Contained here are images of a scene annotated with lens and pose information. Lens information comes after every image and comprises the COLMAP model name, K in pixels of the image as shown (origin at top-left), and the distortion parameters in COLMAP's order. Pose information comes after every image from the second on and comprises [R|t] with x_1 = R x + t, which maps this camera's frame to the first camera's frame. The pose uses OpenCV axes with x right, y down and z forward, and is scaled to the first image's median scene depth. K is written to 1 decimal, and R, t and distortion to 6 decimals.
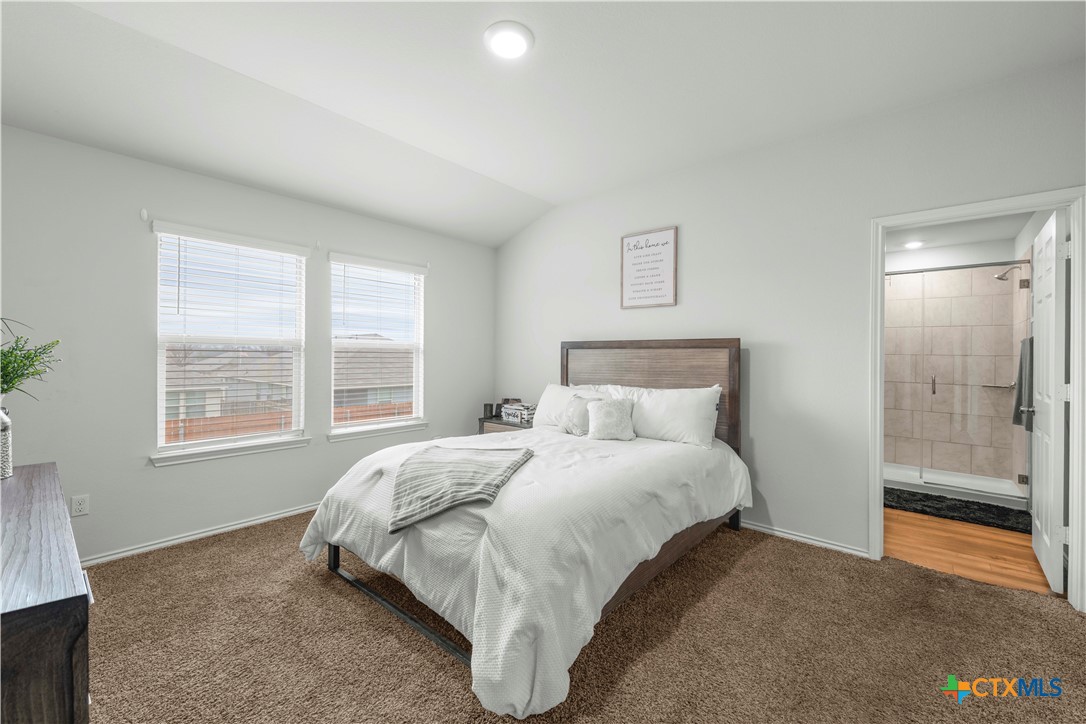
lens RADIAL K [[435.0, 0, 544.2], [0, 435.0, 358.6], [0, 0, 1]] dist [-0.003543, -0.000236]
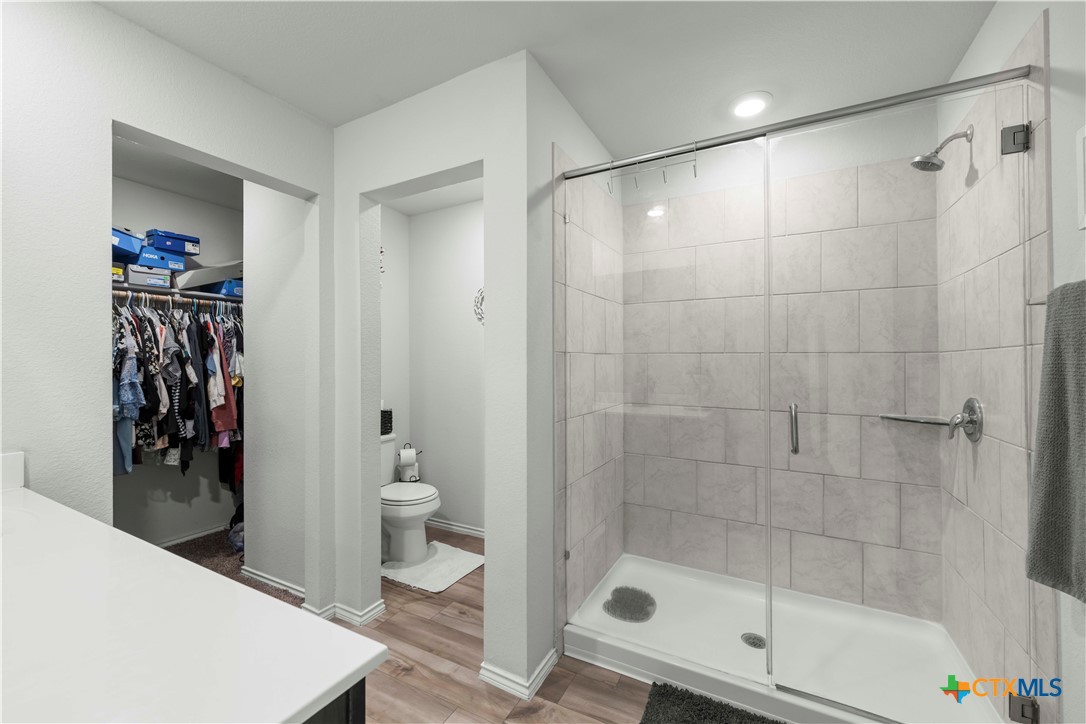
lens RADIAL K [[435.0, 0, 543.9], [0, 435.0, 361.0], [0, 0, 1]] dist [-0.003543, -0.000236]
pose [[0.974894, -0.014278, 0.222212, 0.553703], [0.015518, 0.999872, -0.003834, -0.001296], [-0.222128, 0.007186, 0.974991, 0.624036]]
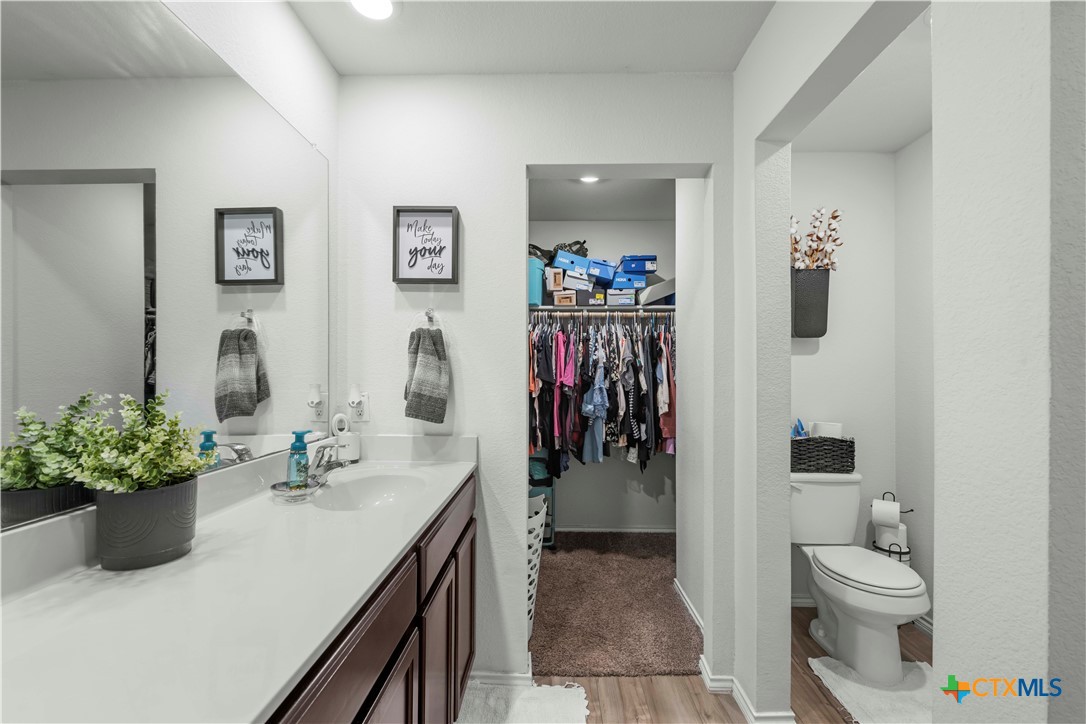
lens RADIAL K [[444.9, 0, 546.9], [0, 444.9, 371.8], [0, 0, 1]] dist [-0.001339, -0.000252]
pose [[0.649933, -0.012133, -0.759894, 0.715362], [0.003698, 0.999911, -0.012802, 0.002207], [0.759982, 0.005510, 0.649920, 0.963913]]
